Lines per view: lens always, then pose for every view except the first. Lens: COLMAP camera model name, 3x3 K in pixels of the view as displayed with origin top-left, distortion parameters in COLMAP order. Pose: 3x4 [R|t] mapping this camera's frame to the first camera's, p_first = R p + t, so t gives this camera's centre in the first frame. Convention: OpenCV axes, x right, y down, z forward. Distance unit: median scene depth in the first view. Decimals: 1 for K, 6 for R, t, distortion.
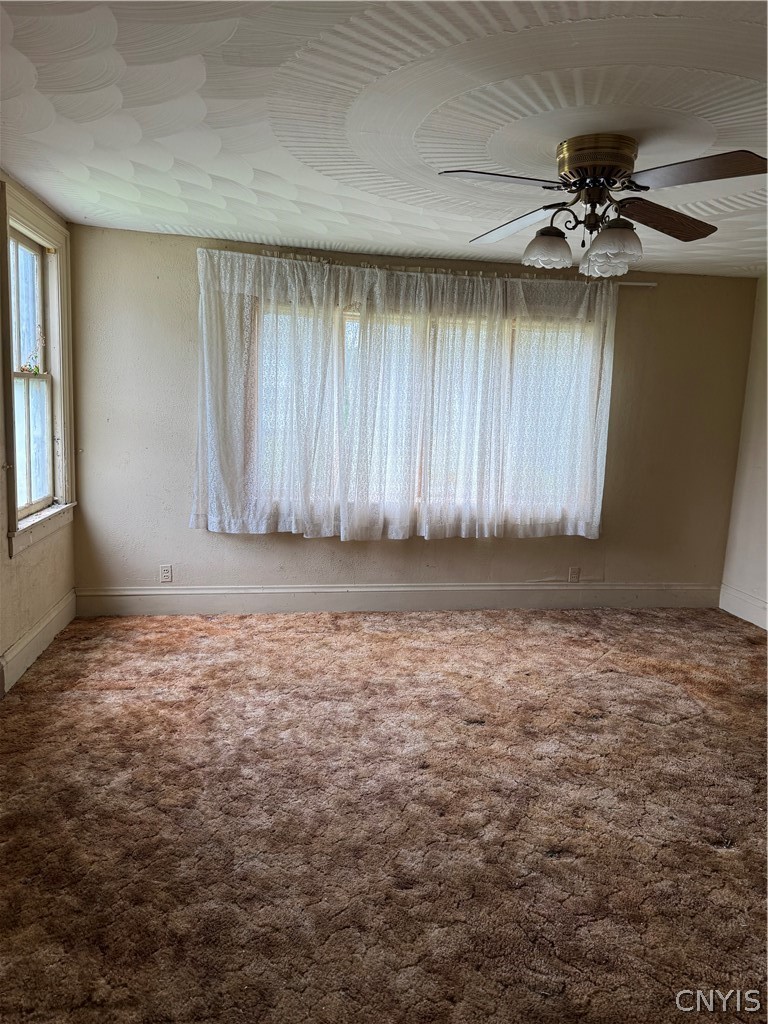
lens RADIAL K [[712.4, 0, 384.0], [0, 712.4, 512.0], [0, 0, 1]] dist [0.199993, -0.455028]
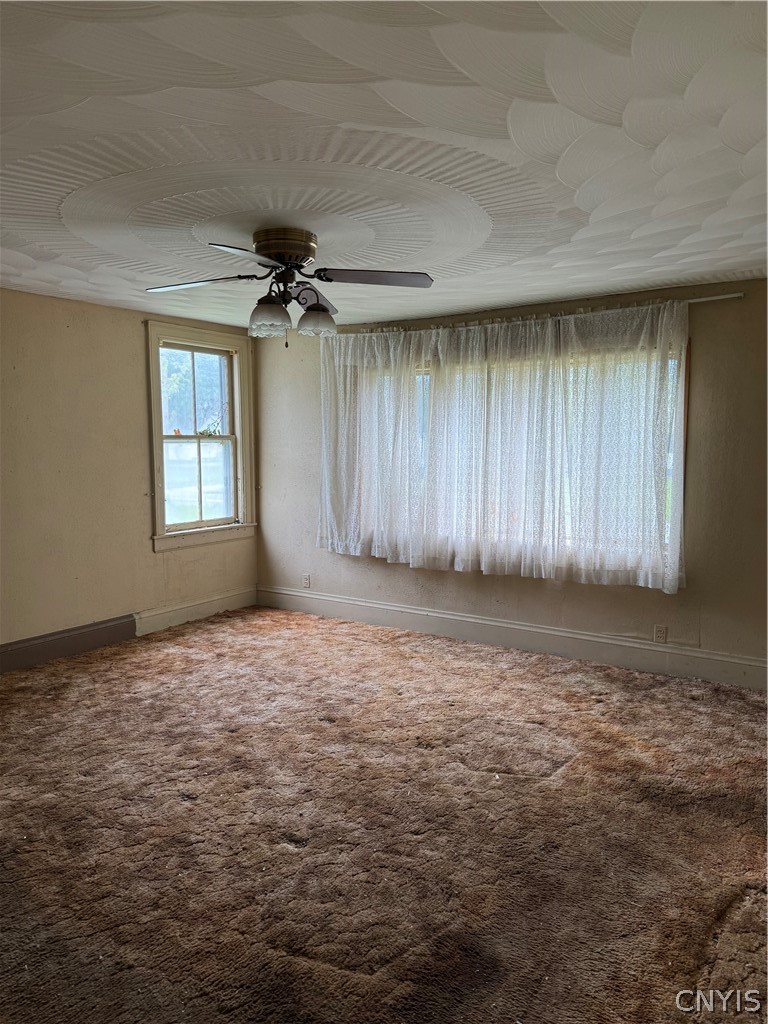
lens RADIAL K [[712.4, 0, 384.0], [0, 712.4, 512.0], [0, 0, 1]] dist [0.199993, -0.455028]
pose [[0.730092, 0.030364, -0.682674, 0.717966], [-0.074868, 0.996553, -0.035744, -0.003794], [0.679235, 0.077206, 0.729848, 0.144275]]
